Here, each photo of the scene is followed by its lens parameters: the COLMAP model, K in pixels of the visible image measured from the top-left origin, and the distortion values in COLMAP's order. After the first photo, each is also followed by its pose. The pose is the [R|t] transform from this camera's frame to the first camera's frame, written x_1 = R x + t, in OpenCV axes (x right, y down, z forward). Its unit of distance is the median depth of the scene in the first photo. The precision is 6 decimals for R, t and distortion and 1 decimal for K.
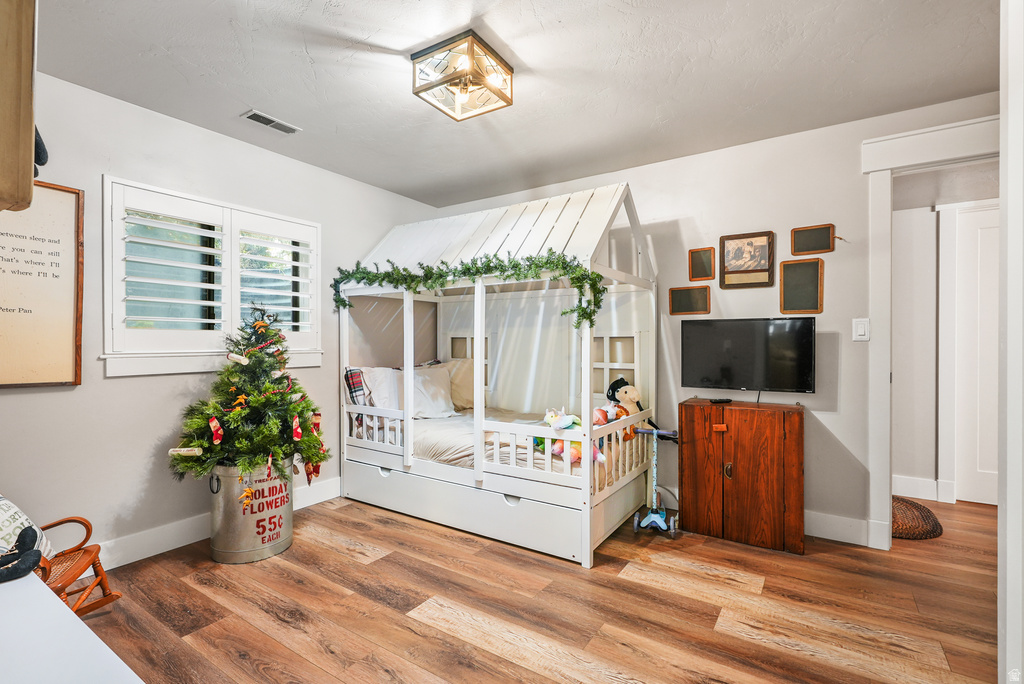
lens RADIAL K [[483.4, 0, 522.0], [0, 483.4, 349.7], [0, 0, 1]] dist [-0.005040, 0.000889]
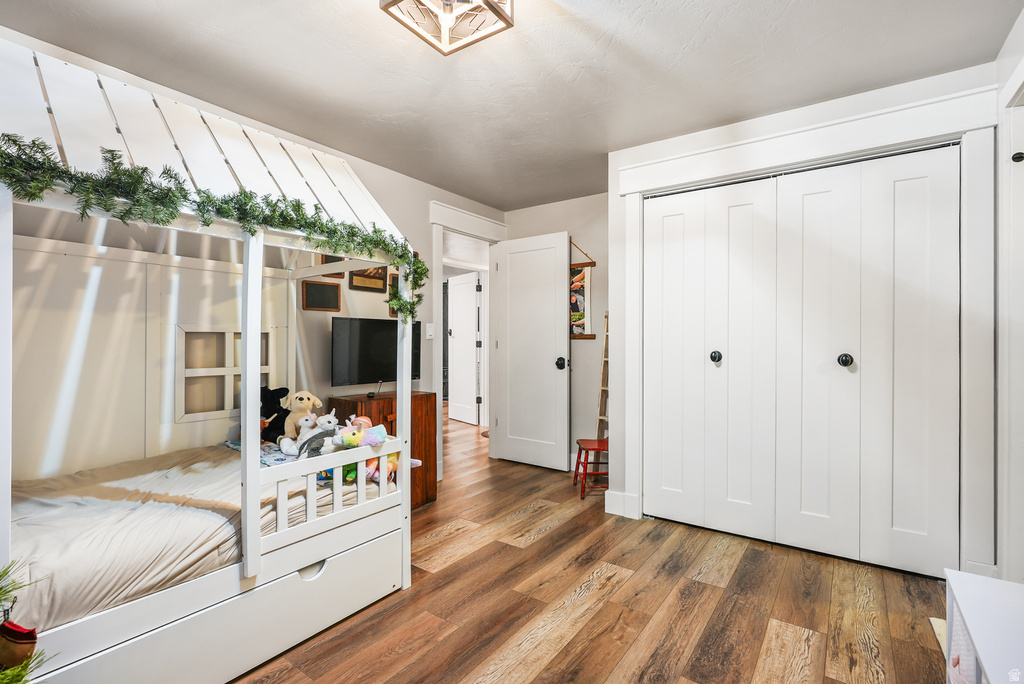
lens RADIAL K [[469.4, 0, 521.4], [0, 469.4, 343.3], [0, 0, 1]] dist [-0.002550, 0.000051]
pose [[0.030393, -0.001960, 0.999536, -0.746981], [0.015644, 0.999877, 0.001485, -0.005490], [-0.999416, 0.015591, 0.030420, 0.760959]]
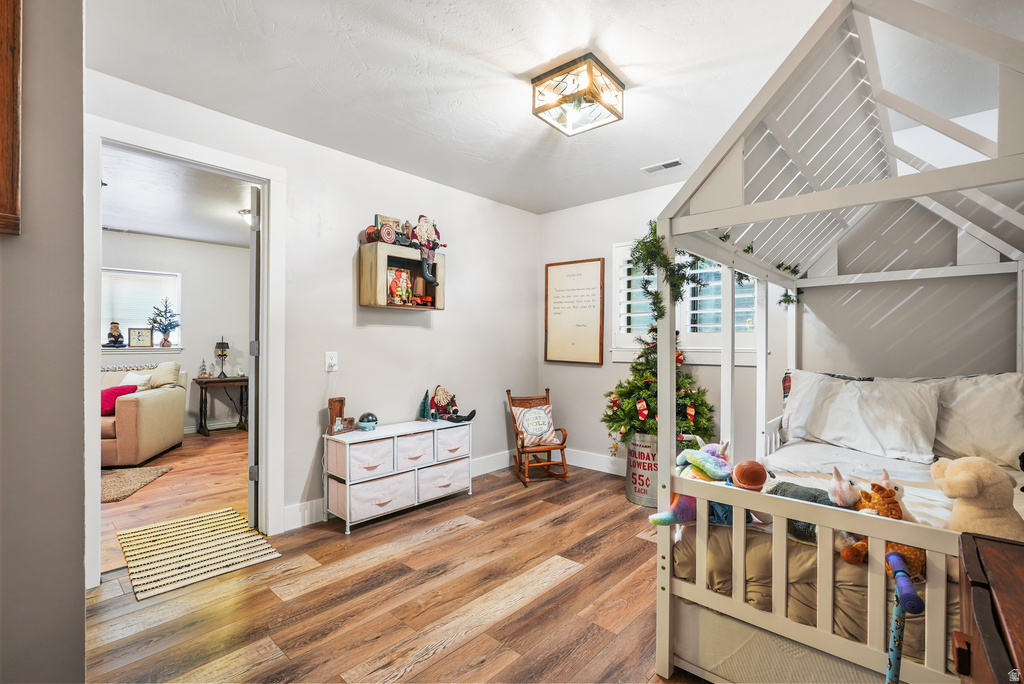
lens RADIAL K [[464.8, 0, 513.8], [0, 464.8, 346.1], [0, 0, 1]] dist [-0.002034, 0.000154]
pose [[-0.152545, 0.008680, -0.988258, 0.826882], [-0.021108, 0.999705, 0.012039, -0.011523], [0.988071, 0.022696, -0.152317, 0.897750]]
